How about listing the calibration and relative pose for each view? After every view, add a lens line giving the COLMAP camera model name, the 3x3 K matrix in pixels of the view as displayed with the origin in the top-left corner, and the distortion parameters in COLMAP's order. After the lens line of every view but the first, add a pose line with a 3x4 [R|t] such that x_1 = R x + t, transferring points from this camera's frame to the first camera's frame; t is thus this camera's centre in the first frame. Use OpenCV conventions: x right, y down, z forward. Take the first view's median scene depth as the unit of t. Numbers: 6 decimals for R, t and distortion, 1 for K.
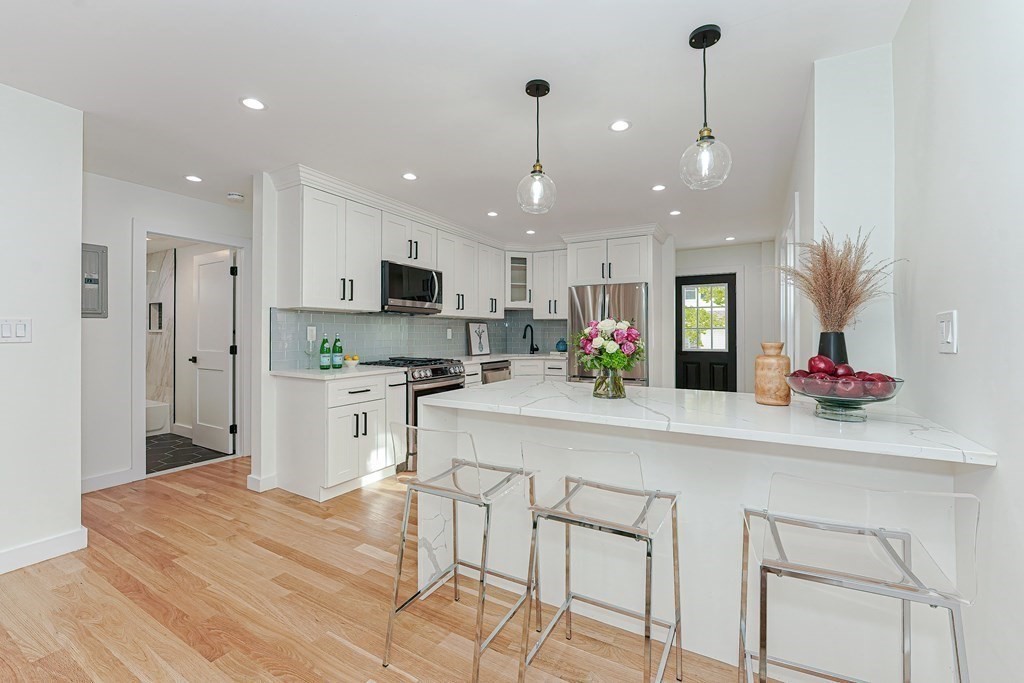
lens RADIAL K [[426.6, 0, 515.6], [0, 426.6, 338.5], [0, 0, 1]] dist [-0.020489, -0.000183]
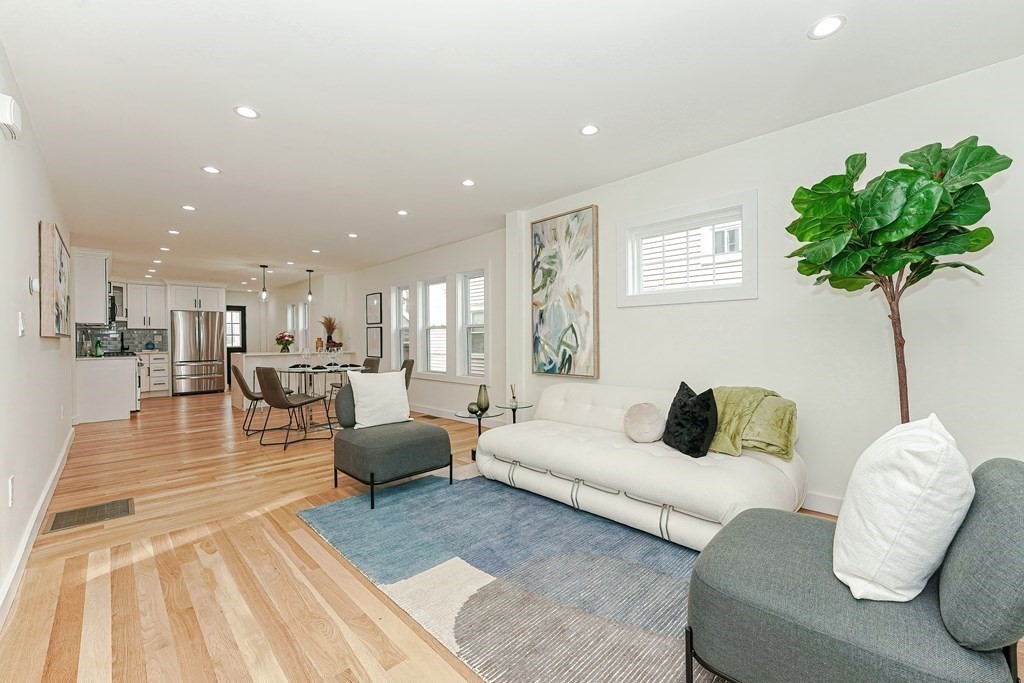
lens RADIAL K [[418.0, 0, 512.0], [0, 418.0, 341.5], [0, 0, 1]] dist [-0.014504, -0.000027]
pose [[0.278753, -0.013533, 0.960268, -1.203784], [0.022286, 0.999723, 0.007619, 0.024107], [-0.960104, 0.019276, 0.278977, -0.863716]]
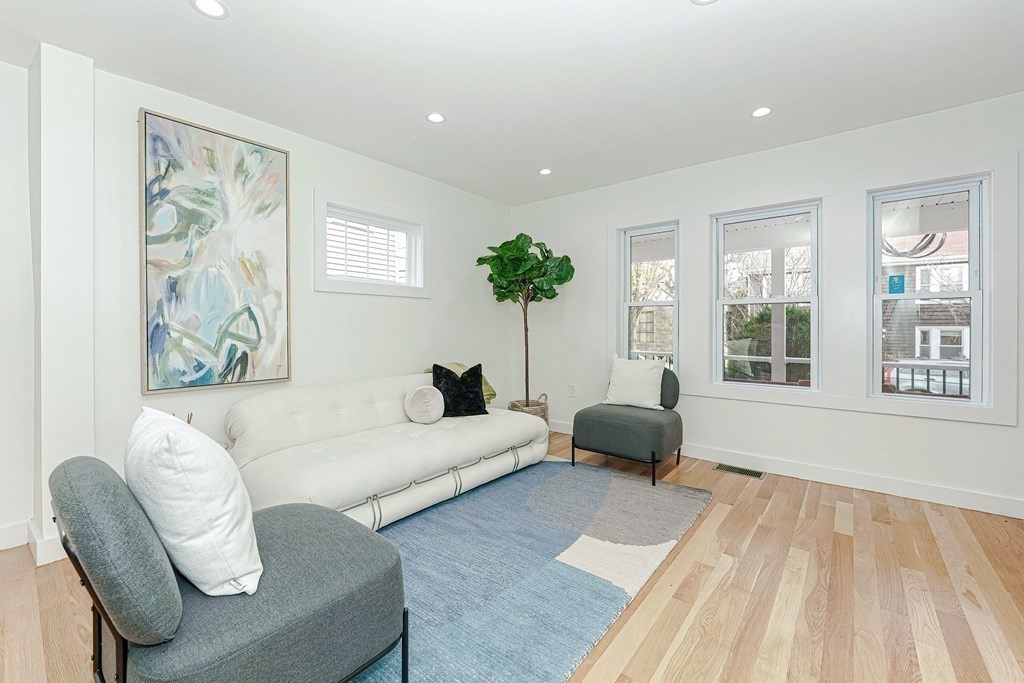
lens RADIAL K [[419.8, 0, 509.8], [0, 419.8, 332.2], [0, 0, 1]] dist [-0.019403, -0.000256]
pose [[-0.986049, -0.000279, 0.166455, -0.815356], [0.003602, 0.999729, 0.023013, 0.021558], [-0.166416, 0.023292, -0.985780, -0.258823]]
